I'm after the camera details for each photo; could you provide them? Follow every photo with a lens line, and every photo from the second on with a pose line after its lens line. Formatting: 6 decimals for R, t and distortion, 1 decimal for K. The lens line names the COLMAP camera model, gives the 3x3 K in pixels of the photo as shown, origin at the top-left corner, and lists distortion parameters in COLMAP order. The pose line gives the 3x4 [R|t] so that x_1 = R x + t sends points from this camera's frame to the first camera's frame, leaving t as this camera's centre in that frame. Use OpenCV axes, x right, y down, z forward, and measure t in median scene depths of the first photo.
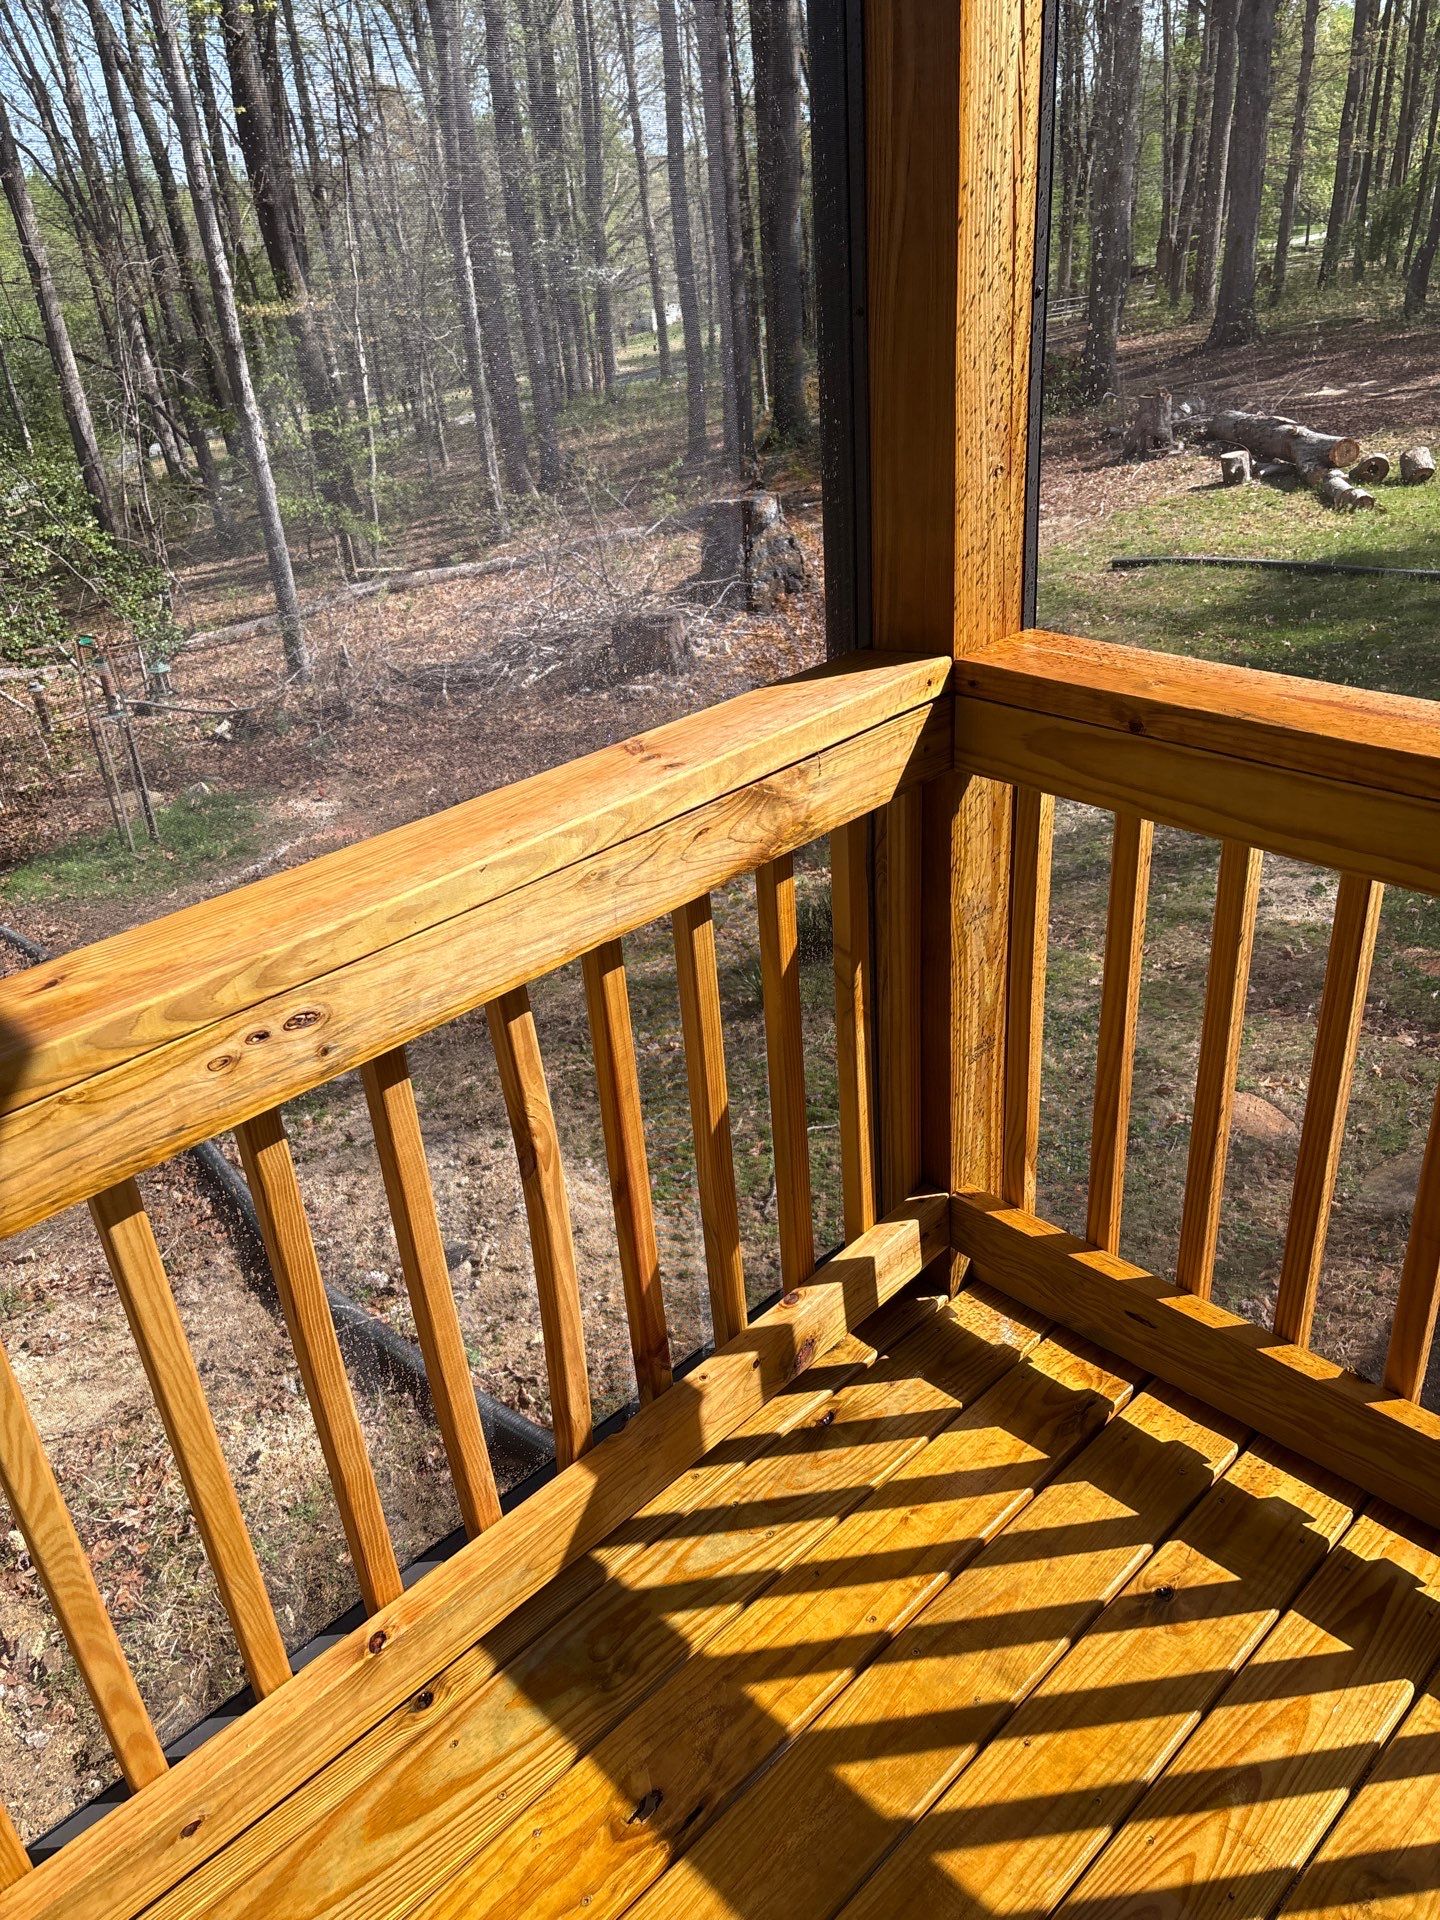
lens RADIAL K [[1440.5, 0, 704.8], [0, 1440.5, 969.8], [0, 0, 1]] dist [0.024918, -0.020660]
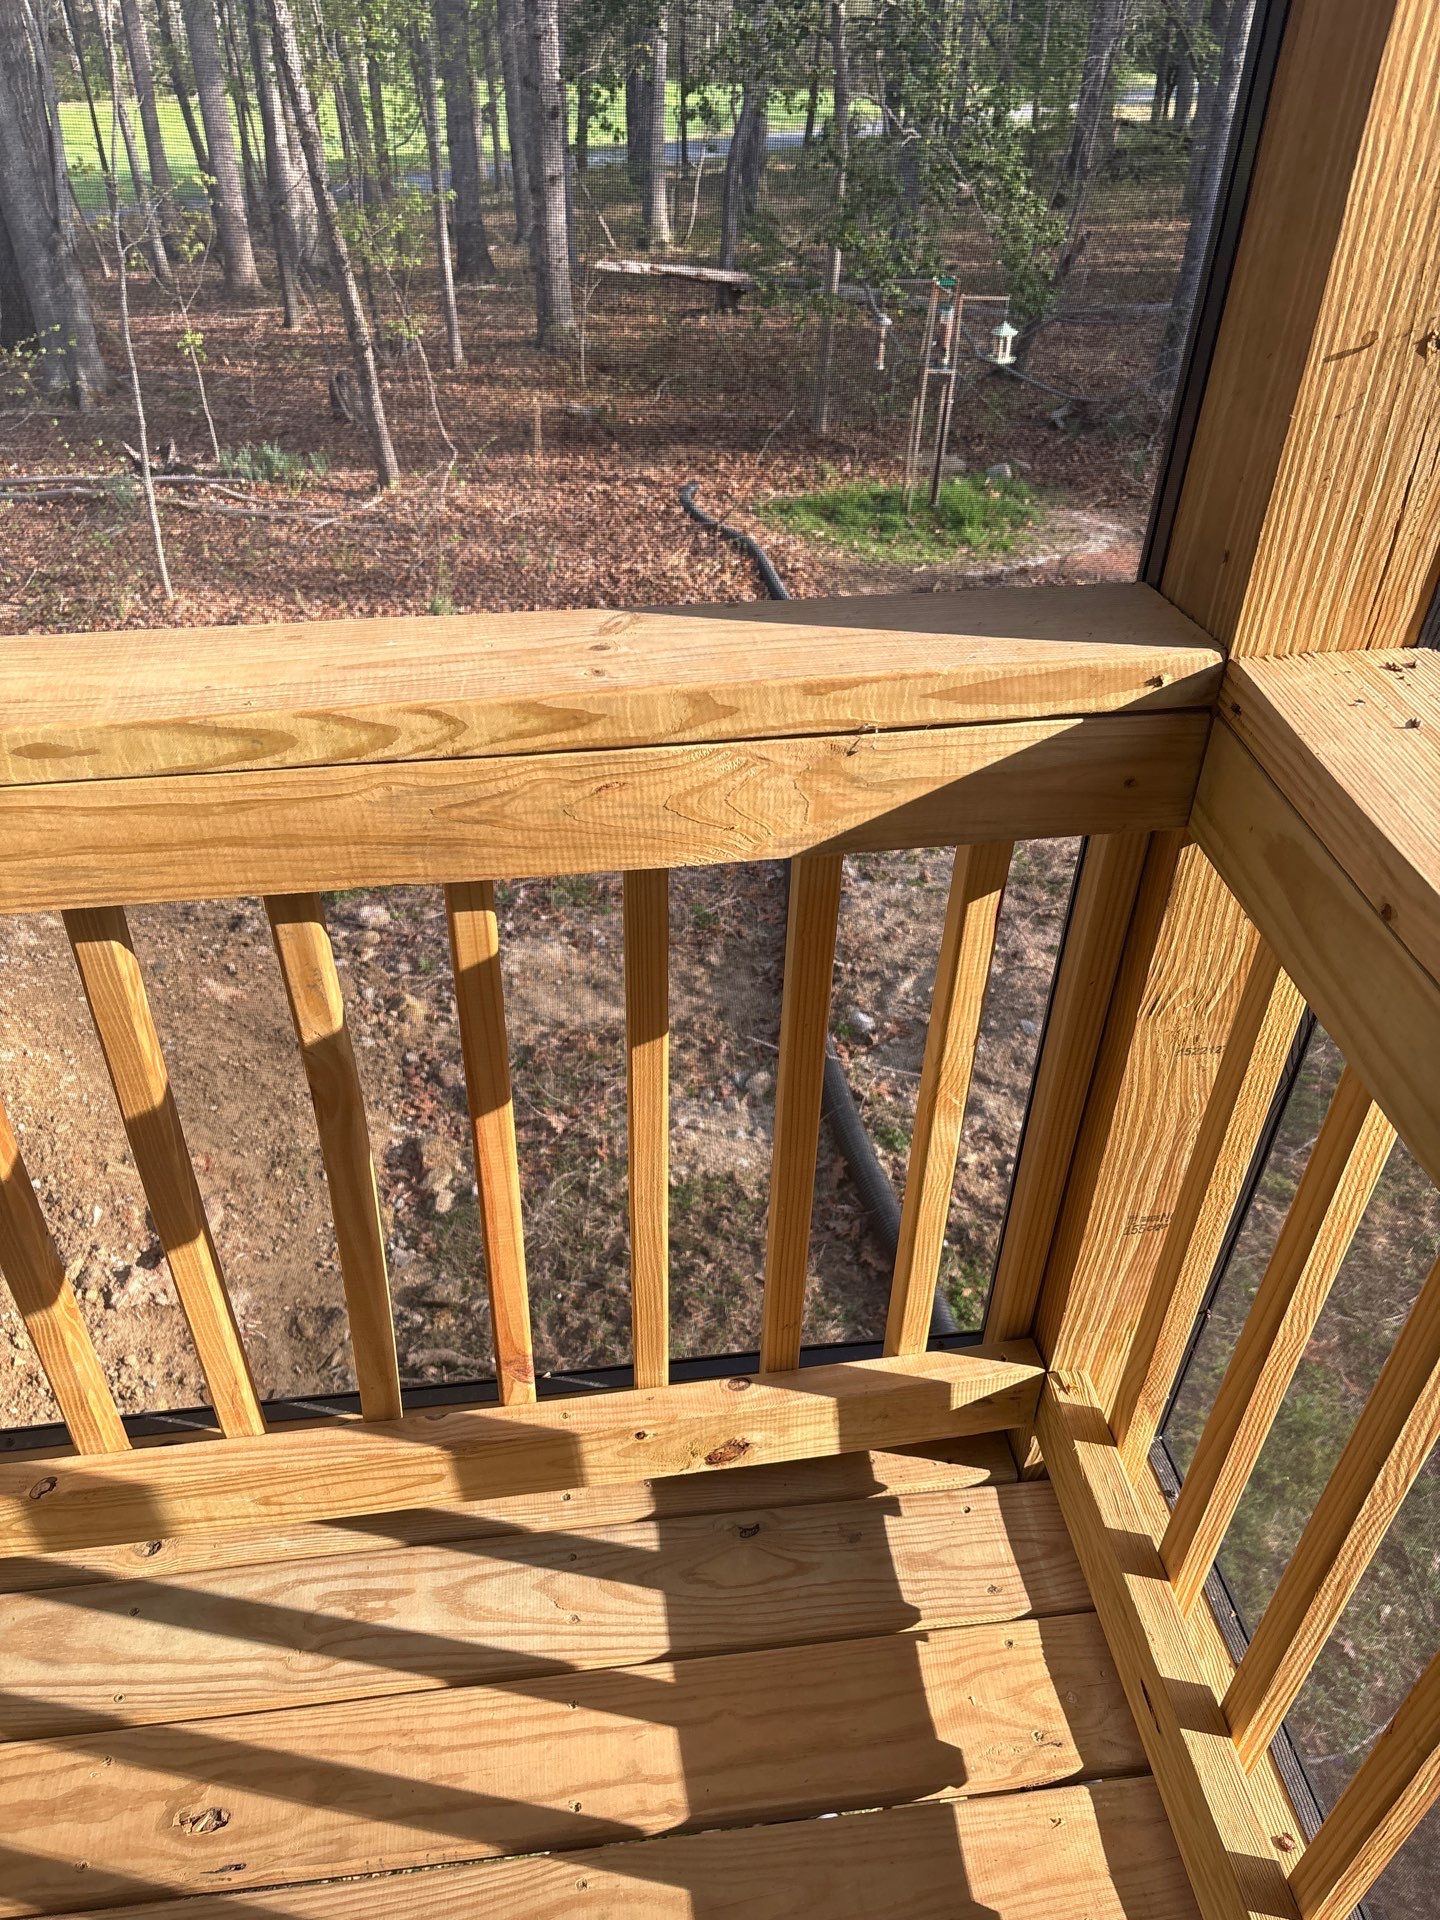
lens RADIAL K [[1440.5, 0, 724.7], [0, 1440.5, 961.5], [0, 0, 1]] dist [0.024918, -0.020660]
pose [[0.801688, 0.431608, -0.413535, 0.083208], [-0.346224, 0.899250, 0.267355, -0.052145], [0.487263, -0.071159, 0.870351, 0.109145]]
